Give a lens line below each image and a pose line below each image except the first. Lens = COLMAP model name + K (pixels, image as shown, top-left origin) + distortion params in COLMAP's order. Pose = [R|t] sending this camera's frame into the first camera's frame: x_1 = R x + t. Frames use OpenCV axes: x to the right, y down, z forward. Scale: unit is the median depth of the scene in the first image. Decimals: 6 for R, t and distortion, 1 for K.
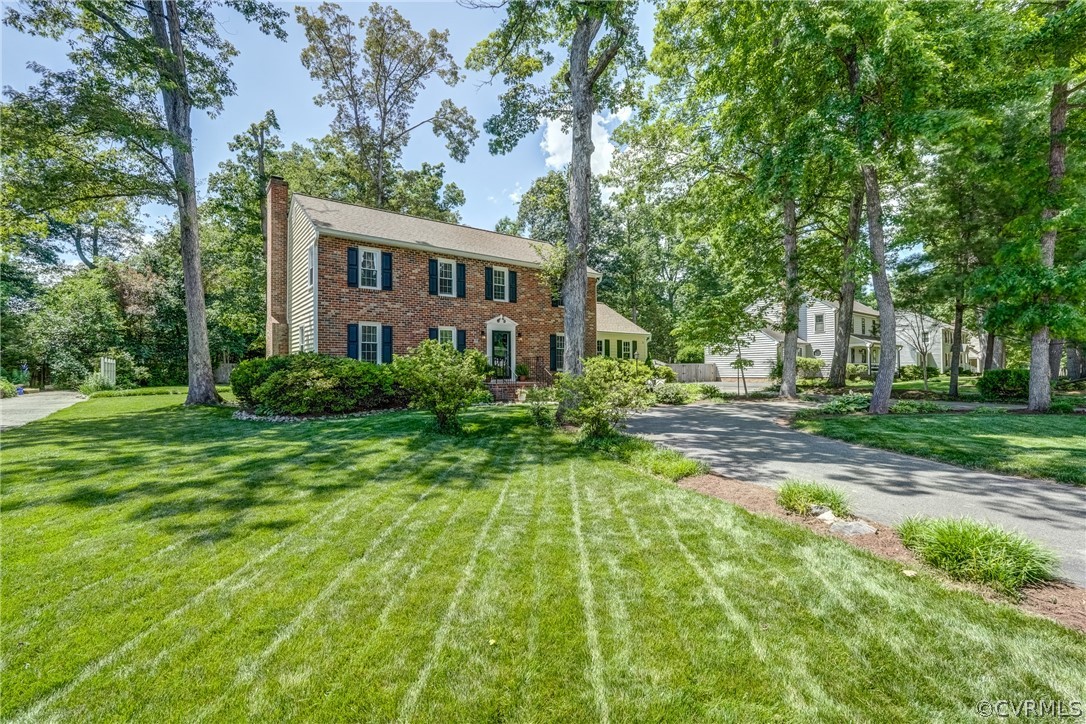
lens RADIAL K [[462.2, 0, 502.1], [0, 462.2, 362.5], [0, 0, 1]] dist [-0.000352, -0.000001]
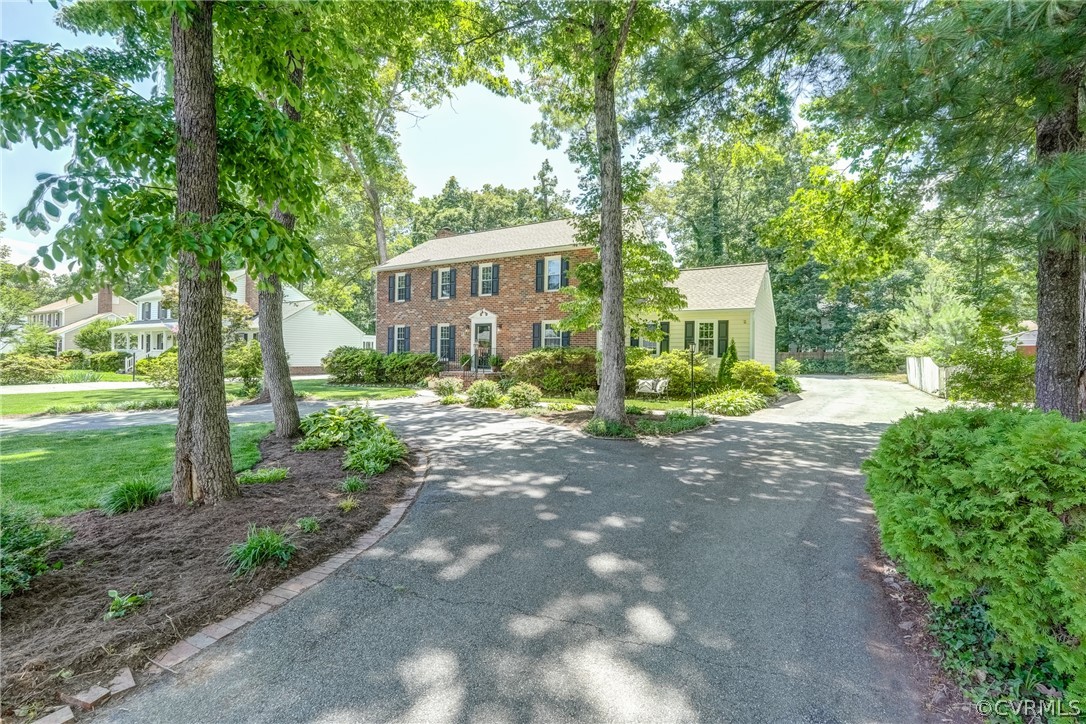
lens RADIAL K [[487.3, 0, 547.1], [0, 487.3, 367.6], [0, 0, 1]] dist [-0.000705, 0.000051]
pose [[0.445599, 0.010213, -0.895174, 1.063279], [-0.008314, 0.999939, 0.007270, 0.024052], [0.895194, 0.004203, 0.445657, 0.622837]]
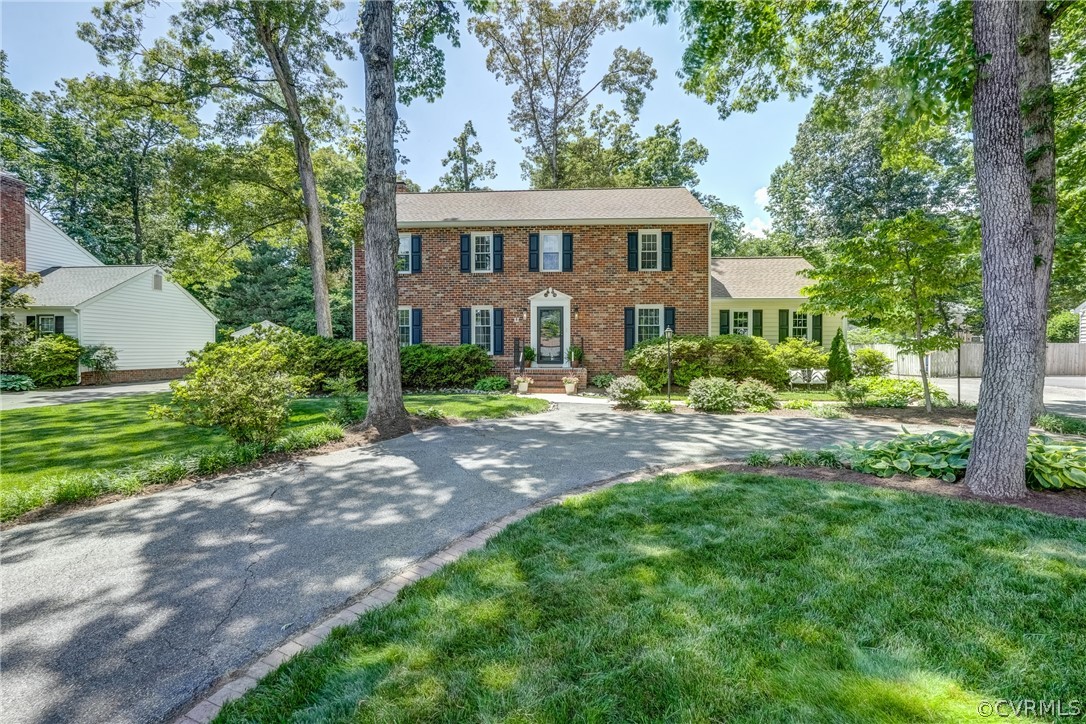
lens RADIAL K [[459.3, 0, 543.0], [0, 459.3, 362.0], [0, 0, 1]] dist [0.002083, 0.000299]
pose [[0.794034, 0.013257, -0.607729, 0.495946], [0.007159, 0.999489, 0.031155, 0.006451], [0.607831, -0.029089, 0.793533, 0.316768]]
